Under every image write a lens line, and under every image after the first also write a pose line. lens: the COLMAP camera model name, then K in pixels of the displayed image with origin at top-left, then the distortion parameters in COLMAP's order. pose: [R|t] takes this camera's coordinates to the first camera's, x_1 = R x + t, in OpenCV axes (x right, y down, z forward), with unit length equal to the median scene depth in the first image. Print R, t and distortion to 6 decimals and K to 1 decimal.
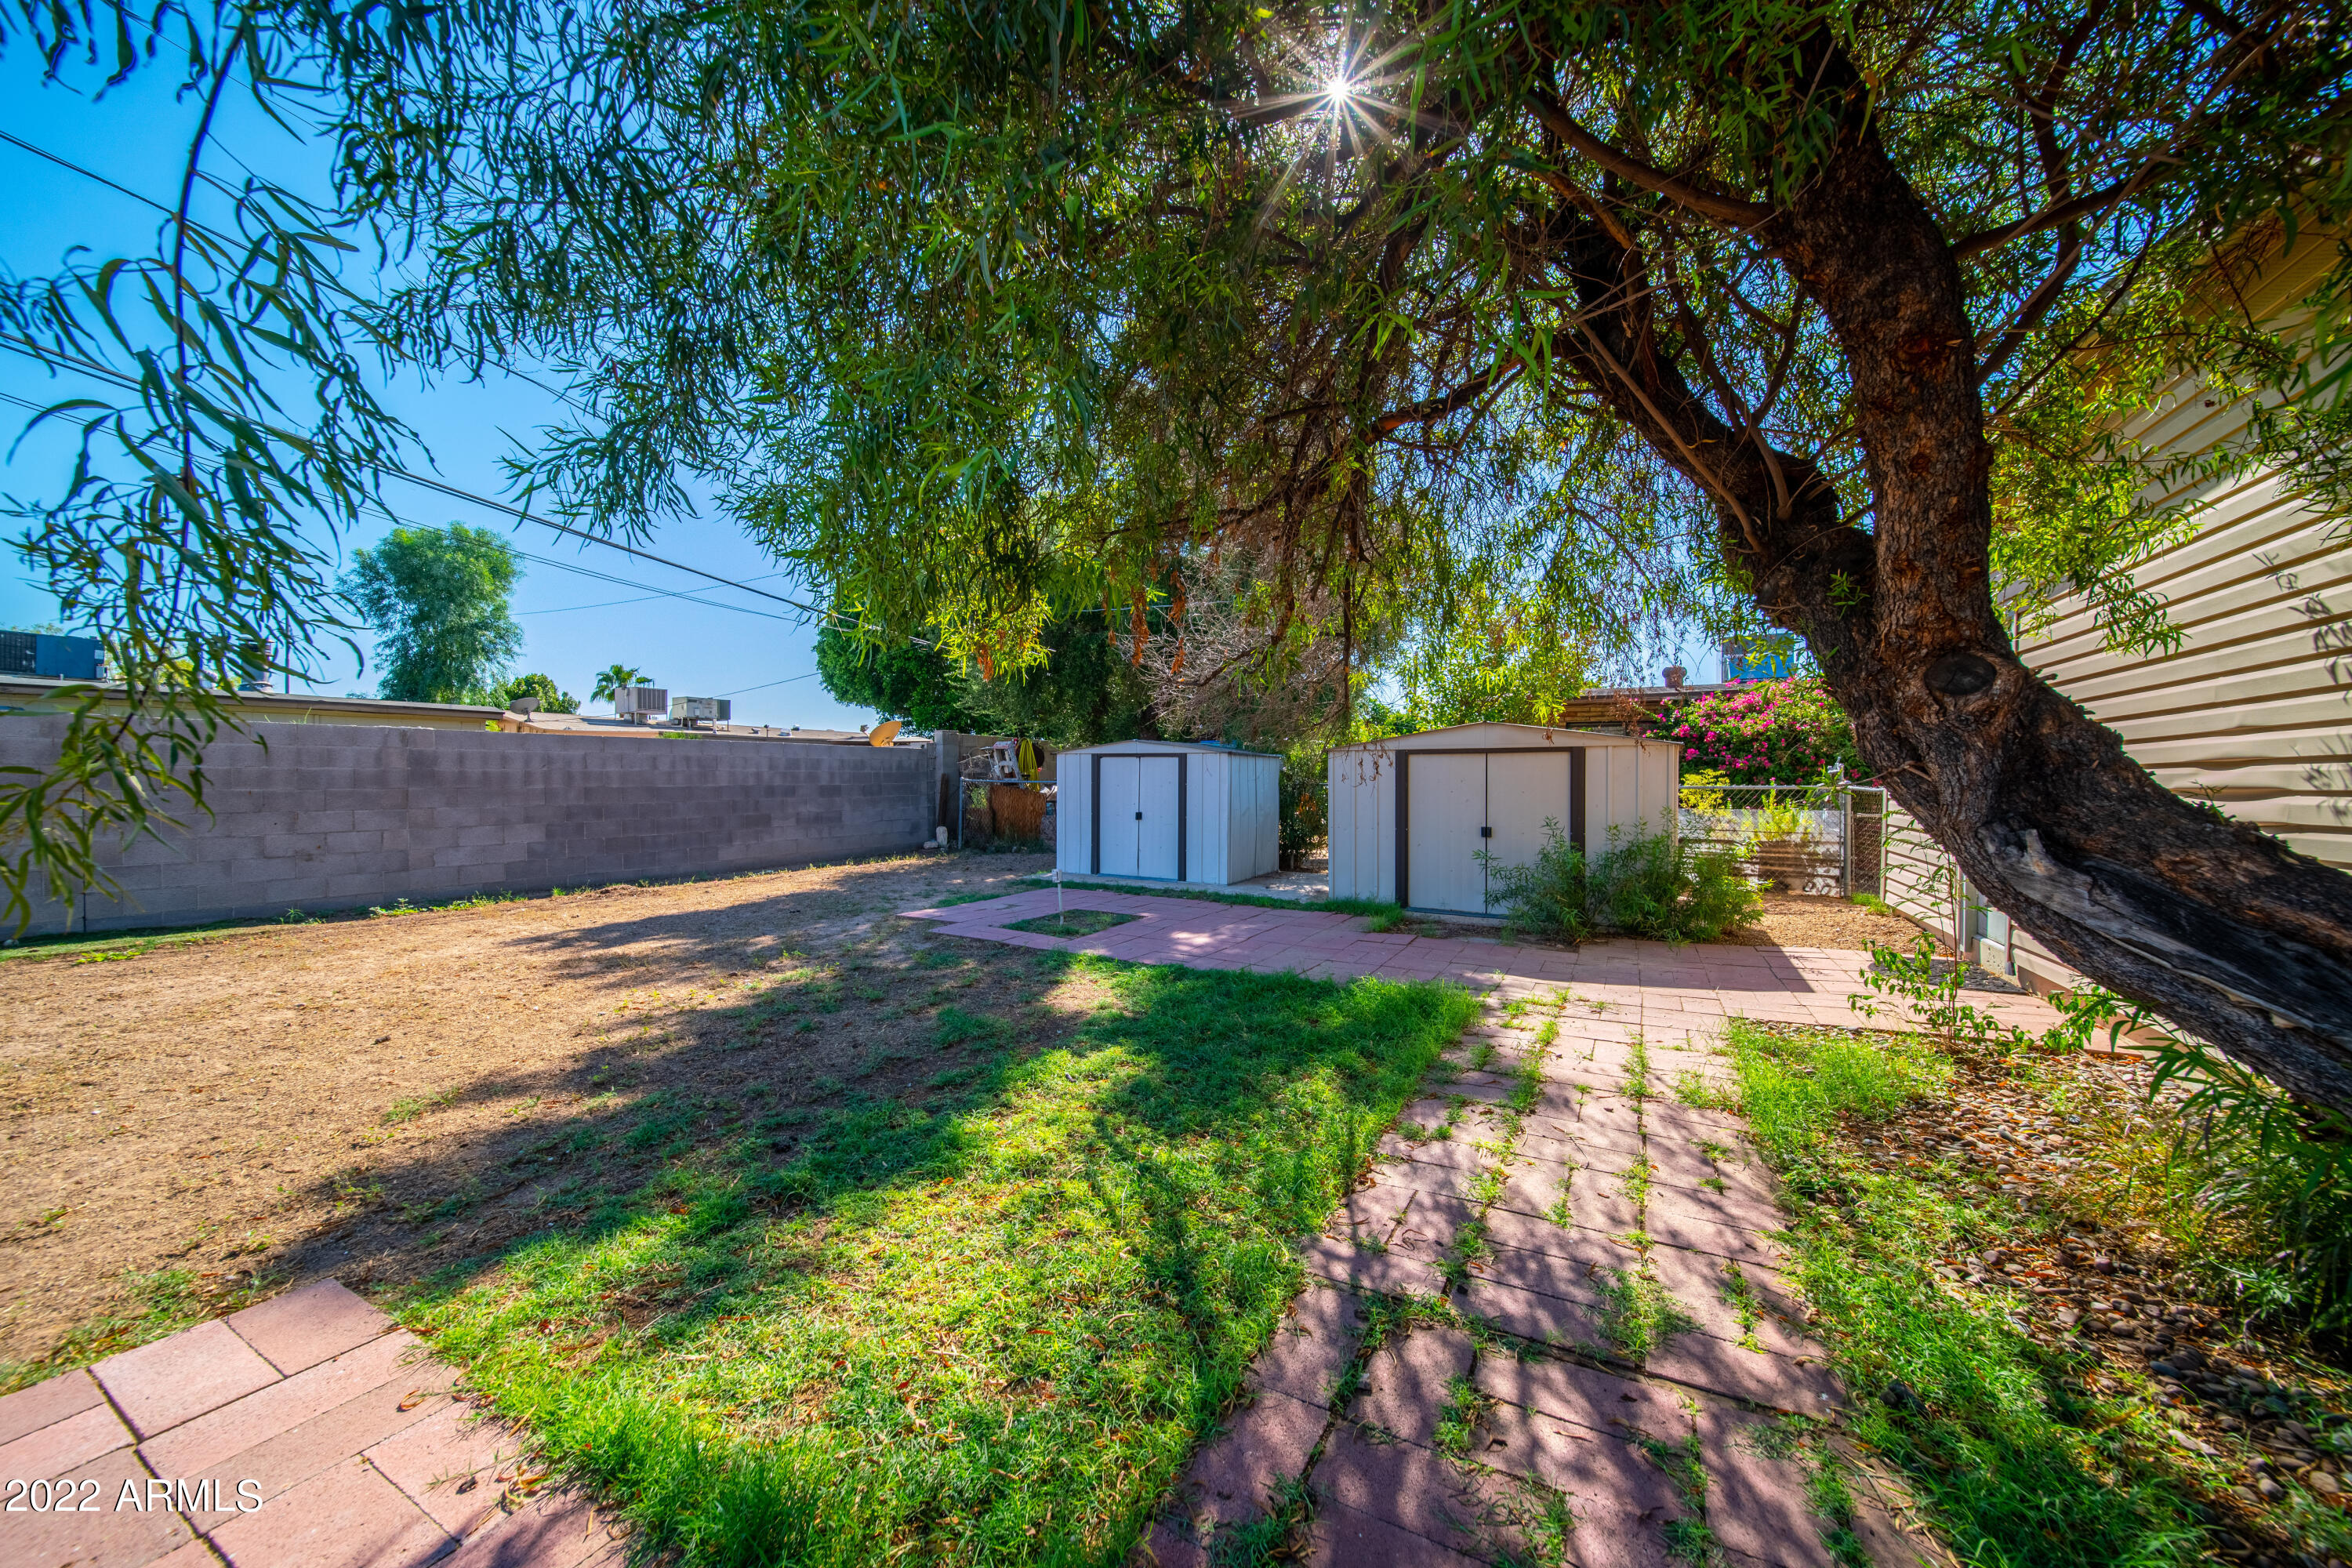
lens RADIAL K [[831.1, 0, 1186.9], [0, 831.1, 809.3], [0, 0, 1]] dist [0.000346, -0.001339]
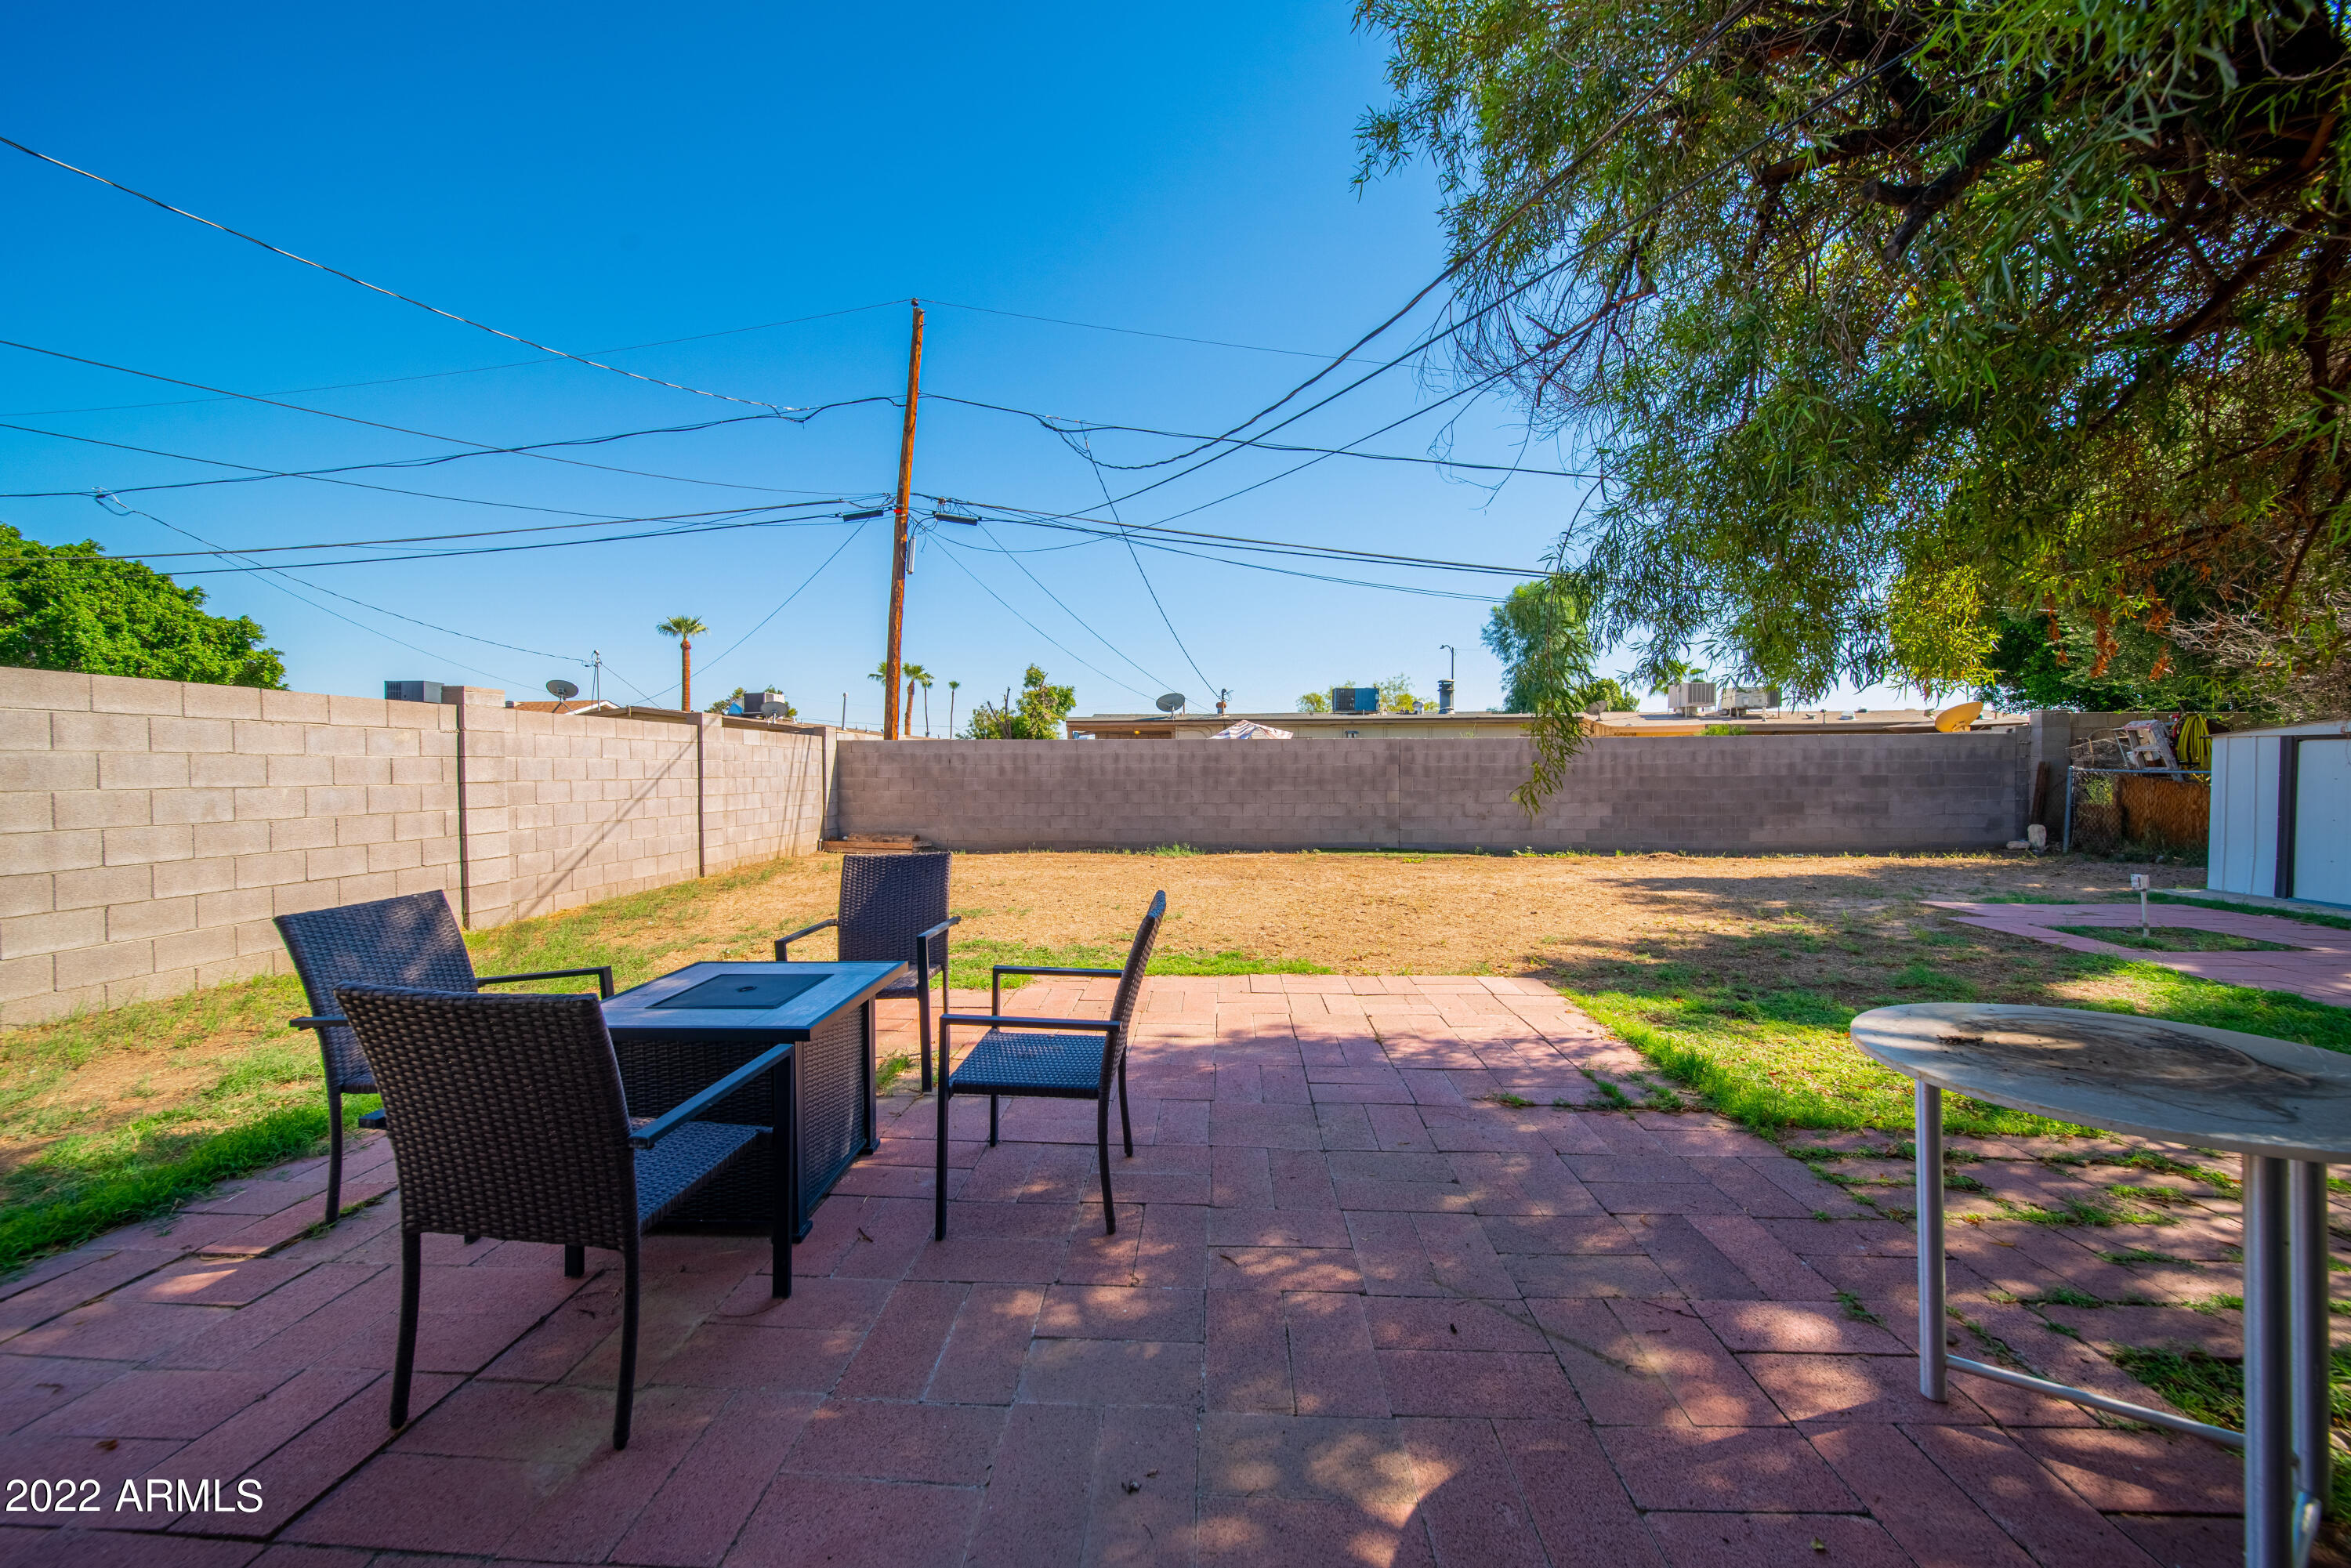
lens RADIAL K [[830.8, 0, 1161.6], [0, 830.8, 791.4], [0, 0, 1]] dist [0.000346, -0.001339]
pose [[0.409744, 0.023806, -0.911890, 0.294147], [-0.027731, 0.999522, 0.013634, 0.000703], [0.911779, 0.019702, 0.410208, -0.412538]]
